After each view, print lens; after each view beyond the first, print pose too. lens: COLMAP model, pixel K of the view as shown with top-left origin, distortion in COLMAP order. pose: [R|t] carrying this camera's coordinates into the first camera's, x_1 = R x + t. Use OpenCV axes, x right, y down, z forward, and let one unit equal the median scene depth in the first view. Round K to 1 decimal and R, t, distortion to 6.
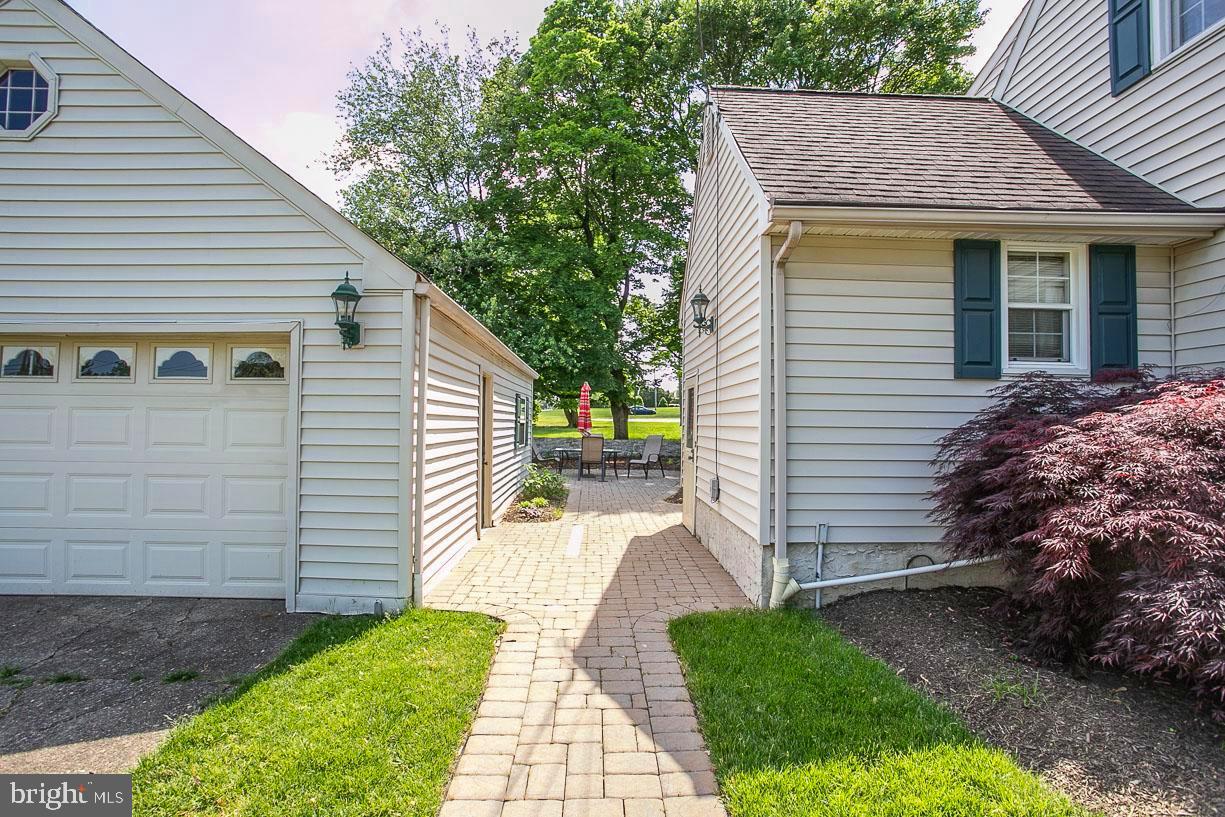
lens RADIAL K [[600.4, 0, 612.5], [0, 600.4, 408.5], [0, 0, 1]] dist [-0.030855, 0.000131]
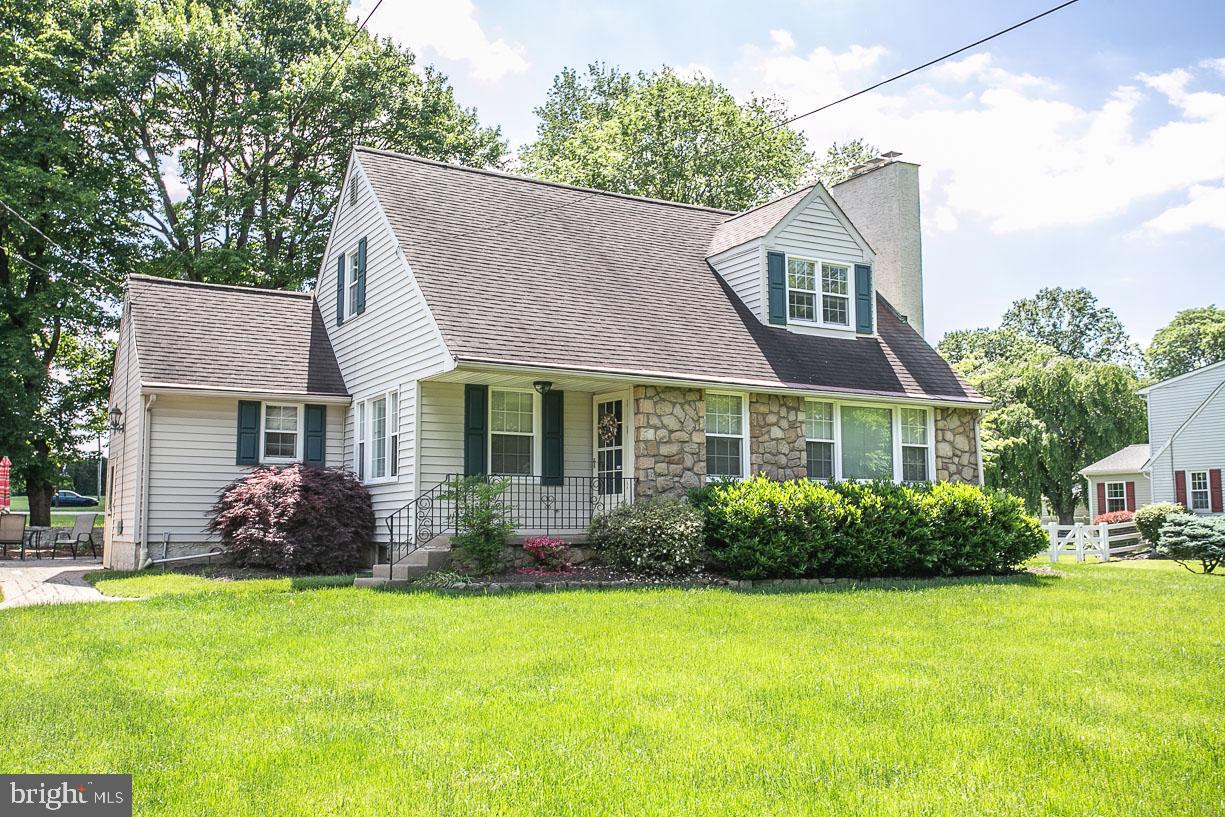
lens RADIAL K [[1143.6, 0, 612.5], [0, 1143.6, 408.5], [0, 0, 1]] dist [0.002819, 0.009880]
pose [[0.882137, 0.043030, 0.469023, -0.169189], [-0.004657, 0.996566, -0.082670, 0.081651], [-0.470970, 0.070743, 0.879308, -3.250108]]
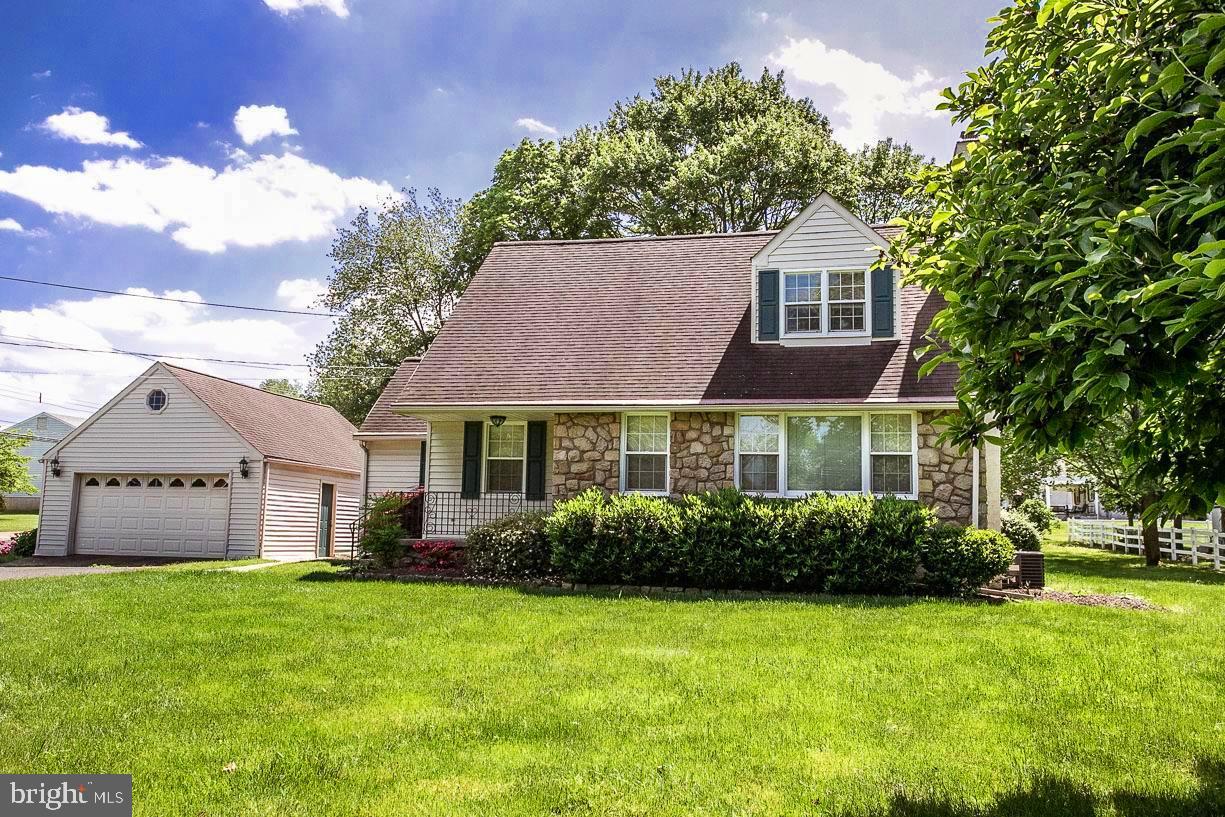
lens RADIAL K [[1021.1, 0, 612.5], [0, 1021.1, 408.5], [0, 0, 1]] dist [0.001568, 0.002721]
pose [[0.963685, -0.020374, -0.266264, 2.859492], [-0.007634, 0.994576, -0.103734, 0.080385], [0.266933, 0.102000, 0.958302, -3.683040]]
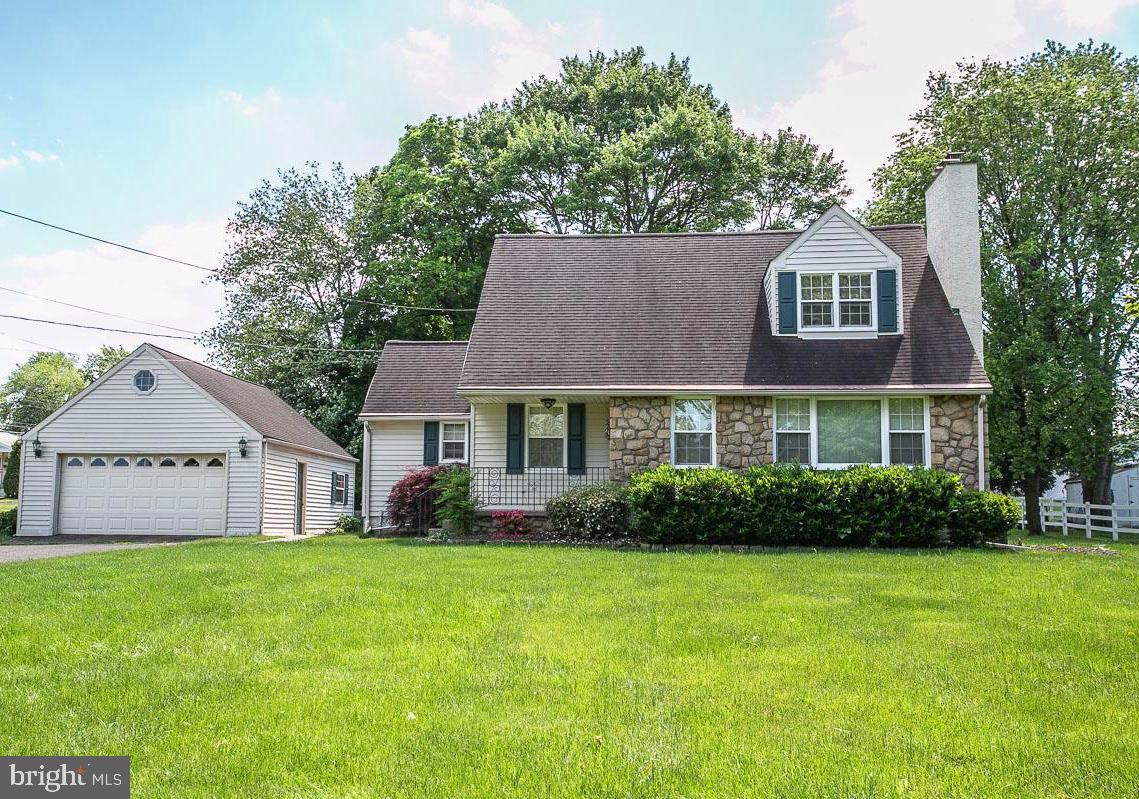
lens RADIAL K [[1121.6, 0, 529.5], [0, 1121.6, 404.0], [0, 0, 1]] dist [0.011980, 0.009810]
pose [[0.989571, -0.014446, -0.143321, 1.971583], [0.001763, 0.996099, -0.088231, 0.152100], [0.144036, 0.087058, 0.985736, -4.796308]]
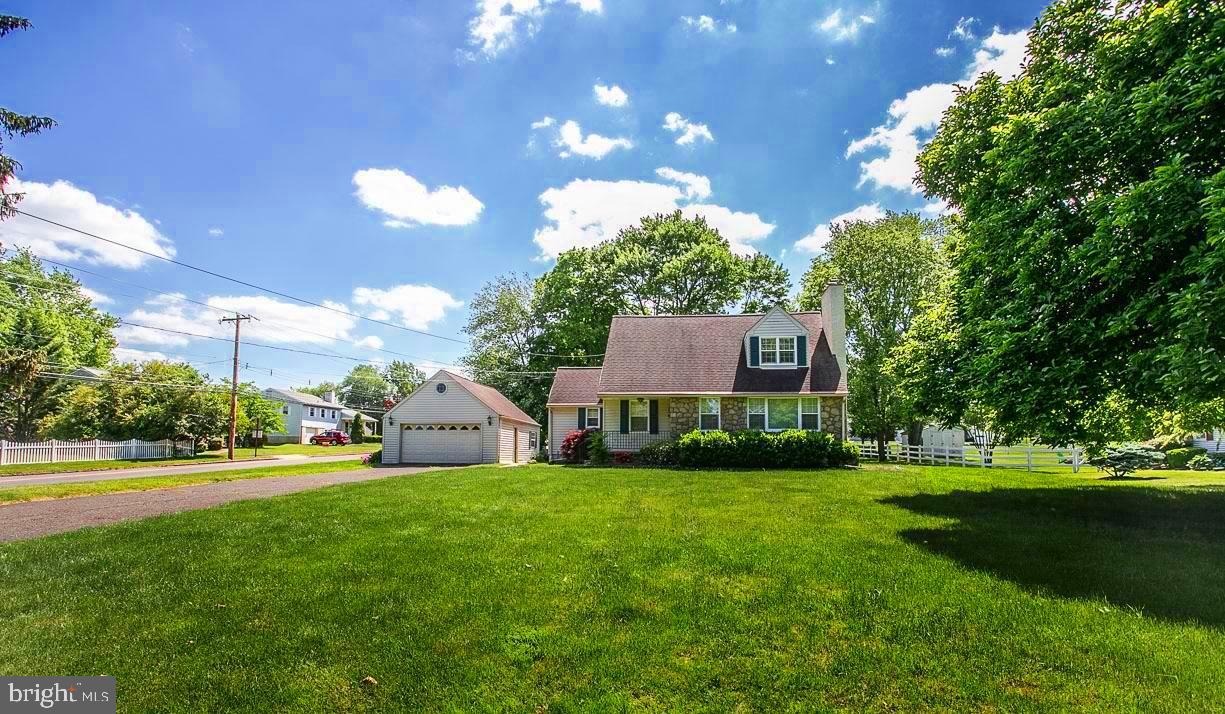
lens RADIAL K [[631.5, 0, 612.3], [0, 631.5, 402.9], [0, 0, 1]] dist [-0.084623, -0.000055]
pose [[0.987685, -0.014867, -0.155746, 1.994348], [0.004454, 0.997744, -0.066991, 0.125335], [0.156390, 0.065472, 0.985523, -5.671059]]
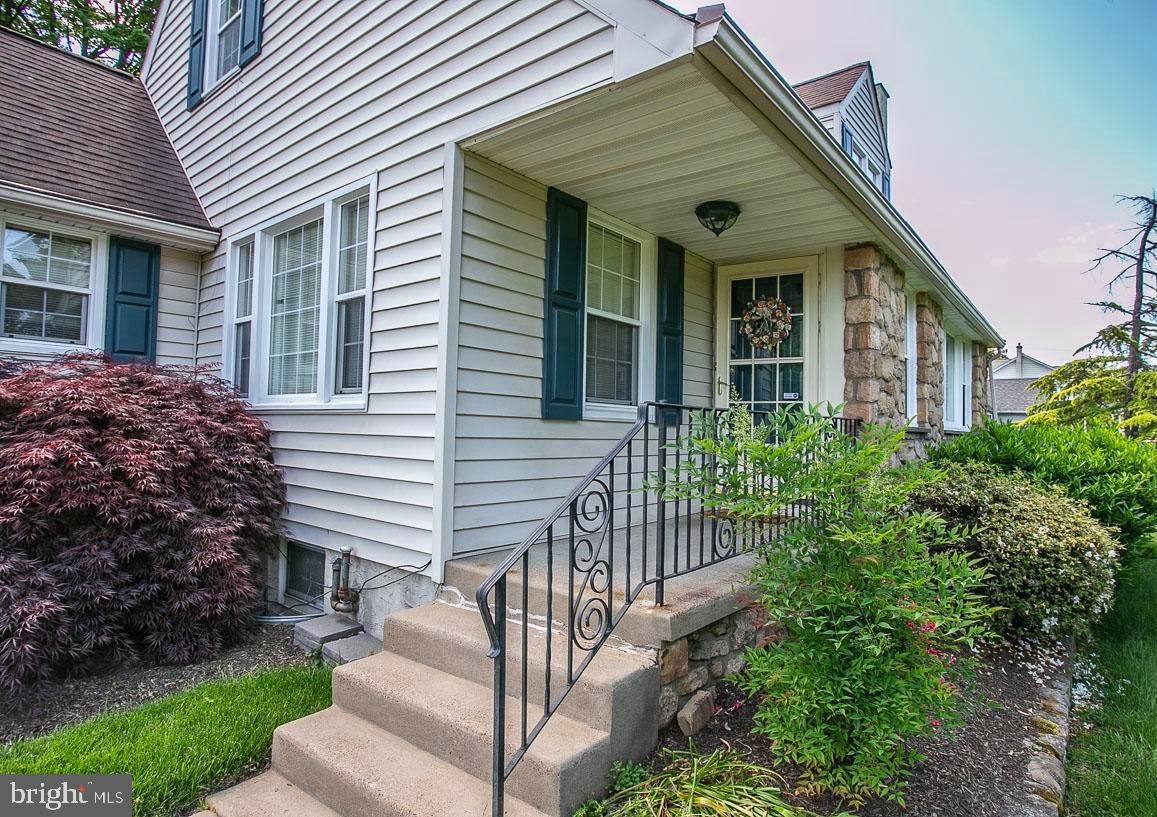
lens RADIAL K [[626.8, 0, 578.5], [0, 626.8, 408.5], [0, 0, 1]] dist [-0.016274, -0.000031]
pose [[0.659080, 0.033280, 0.751336, 0.534174], [-0.039060, 0.999187, -0.009995, 0.010686], [-0.751057, -0.022759, 0.659844, -0.383975]]
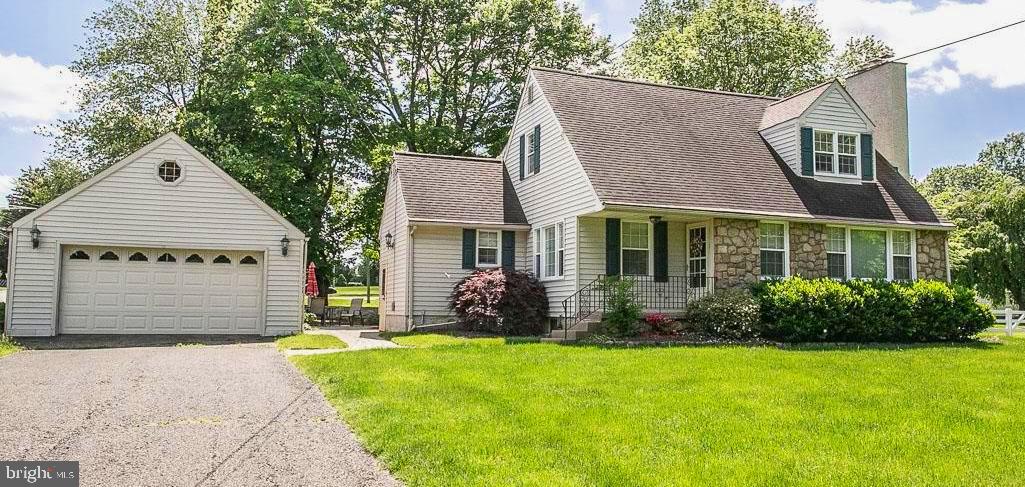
lens RADIAL K [[831.2, 0, 554.2], [0, 831.2, 251.2], [0, 0, 1]] dist [-0.030101, 0.012823]
pose [[0.942131, 0.025738, 0.334256, -0.536931], [-0.009542, 0.998703, -0.050007, 0.086116], [-0.335110, 0.043924, 0.941155, -3.711807]]
